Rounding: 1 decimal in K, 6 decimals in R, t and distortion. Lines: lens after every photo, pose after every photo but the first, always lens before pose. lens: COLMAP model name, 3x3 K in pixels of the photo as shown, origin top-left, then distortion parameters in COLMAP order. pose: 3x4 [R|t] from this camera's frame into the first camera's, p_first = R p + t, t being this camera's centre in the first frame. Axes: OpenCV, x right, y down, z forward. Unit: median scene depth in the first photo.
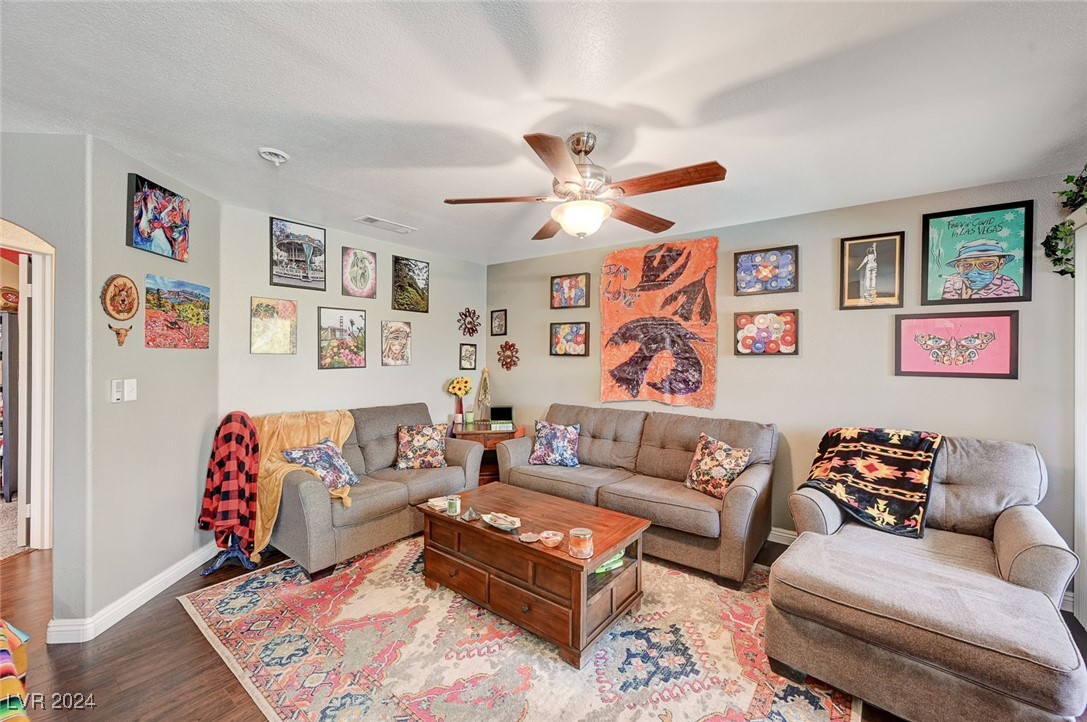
lens RADIAL K [[432.3, 0, 547.7], [0, 432.3, 357.1], [0, 0, 1]] dist [-0.001748, -0.000124]
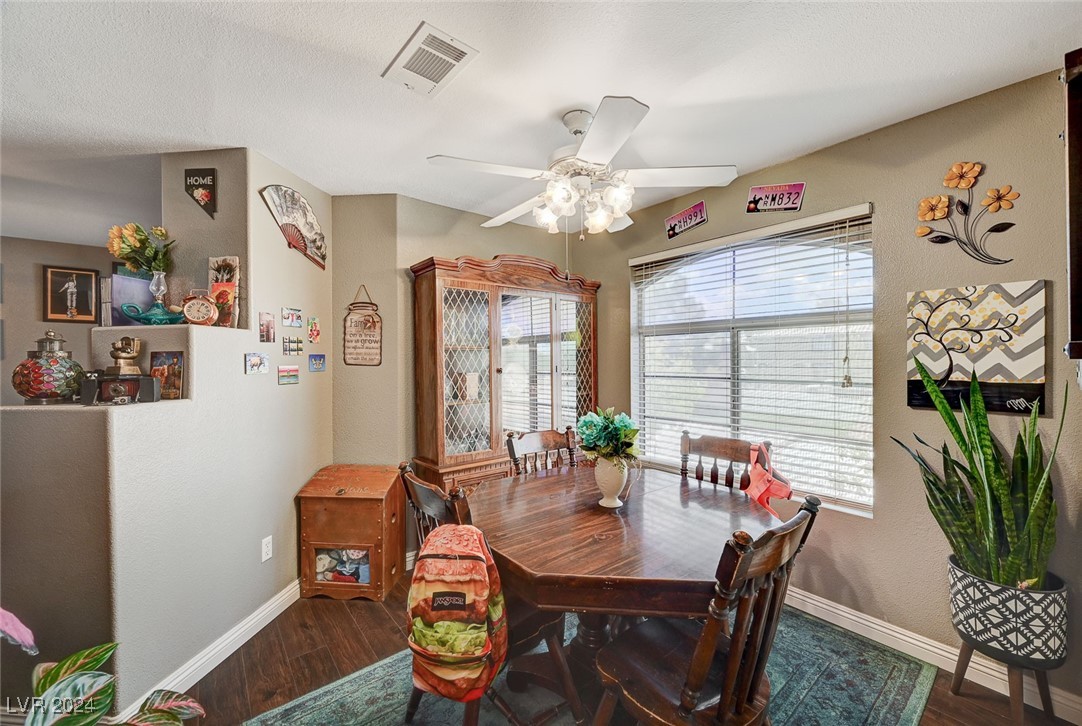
lens RADIAL K [[434.5, 0, 547.0], [0, 434.5, 361.5], [0, 0, 1]] dist [-0.001716, -0.000036]
pose [[0.244148, -0.016224, 0.969602, -0.161299], [0.017148, 0.999776, 0.012411, 0.014226], [-0.969586, 0.013596, 0.244372, -0.611857]]
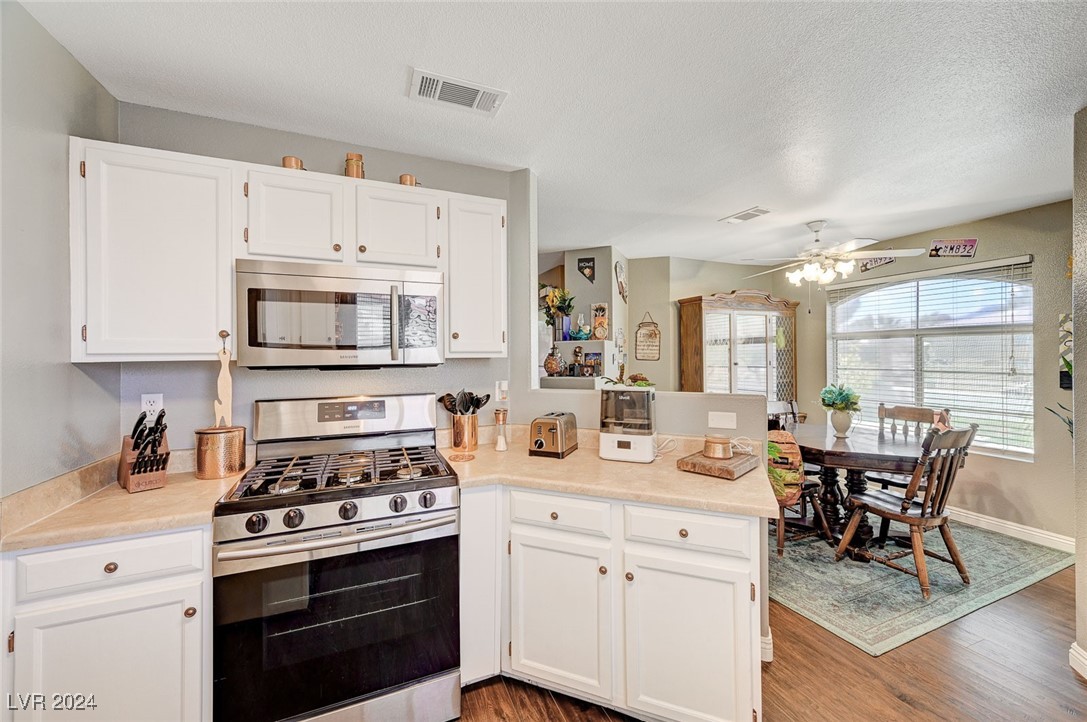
lens RADIAL K [[424.3, 0, 544.2], [0, 424.3, 355.6], [0, 0, 1]] dist [0.003847, 0.000401]
pose [[0.506351, -0.012050, 0.862244, -0.734363], [0.018029, 0.999832, 0.003385, 0.001731], [-0.862139, 0.013831, 0.506483, -0.477656]]
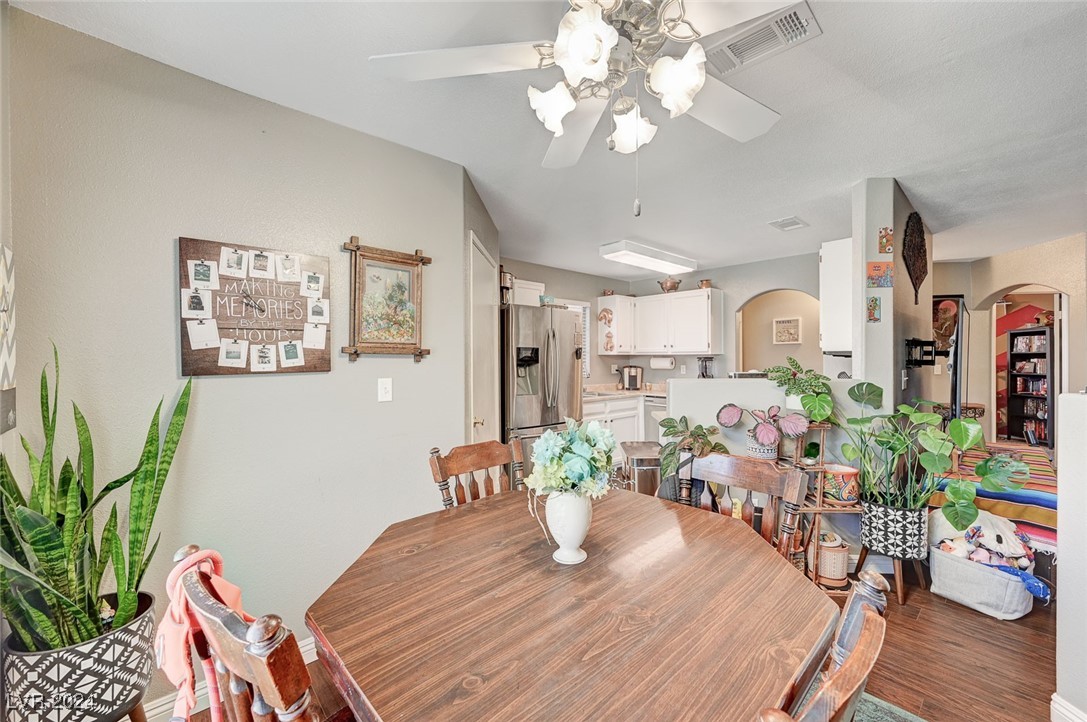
lens RADIAL K [[435.6, 0, 543.5], [0, 435.6, 361.0], [0, 0, 1]] dist [-0.000647, 0.000041]
pose [[-0.191144, -0.001659, -0.981561, 0.690096], [-0.005853, 0.999983, -0.000550, 0.029005], [0.981545, 0.005640, -0.191150, -0.529064]]
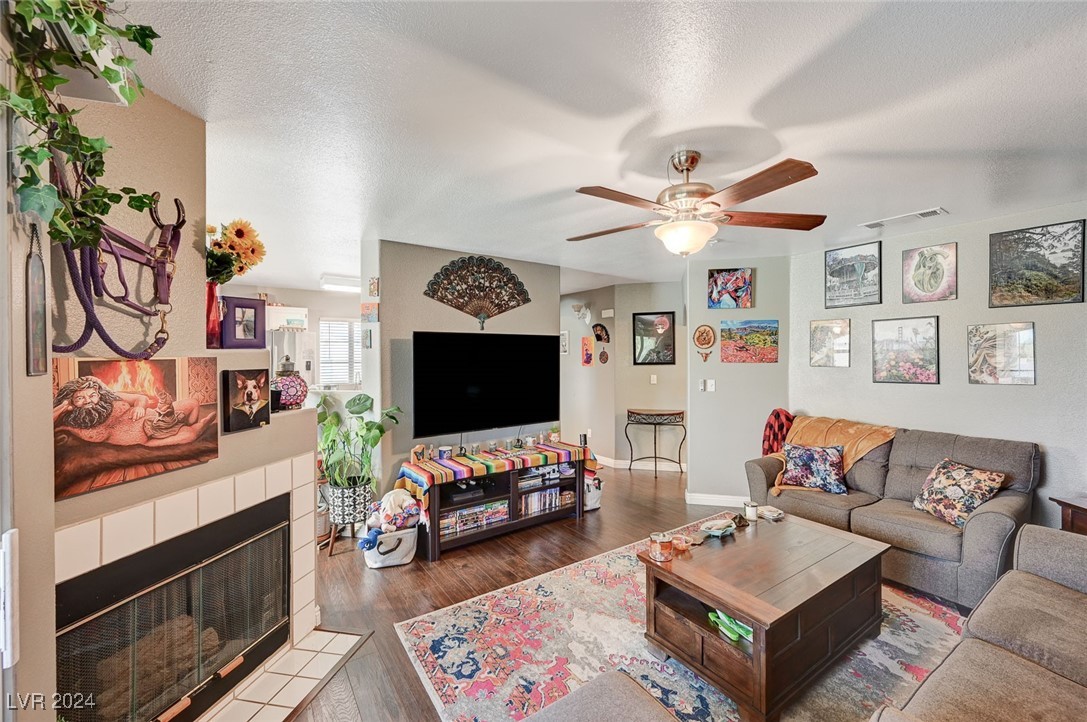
lens RADIAL K [[432.3, 0, 547.7], [0, 432.3, 357.1], [0, 0, 1]] dist [-0.001748, -0.000124]
pose [[-0.307986, -0.009191, -0.951347, 0.653096], [-0.006831, 0.999949, -0.007450, -0.017852], [0.951366, 0.004204, -0.308033, 0.578538]]
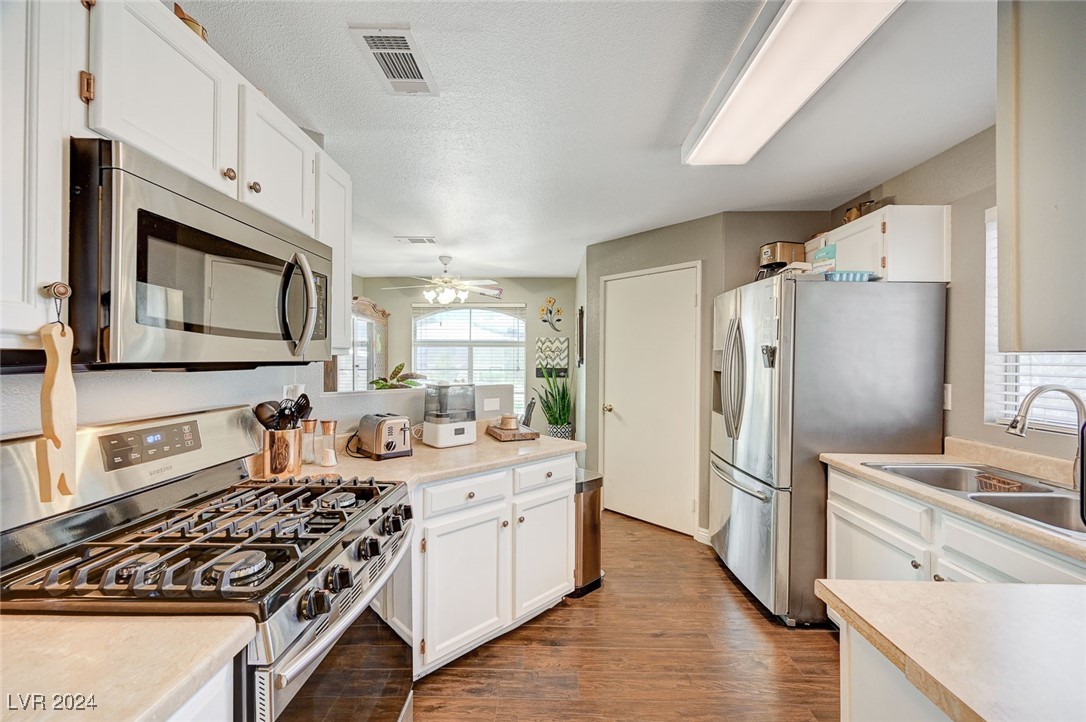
lens RADIAL K [[435.2, 0, 543.0], [0, 435.2, 361.0], [0, 0, 1]] dist [-0.000647, 0.000041]
pose [[-0.577217, -0.013347, 0.816482, -0.815948], [-0.002314, 0.999889, 0.014709, 0.004058], [-0.816587, 0.006601, -0.577184, -0.034911]]
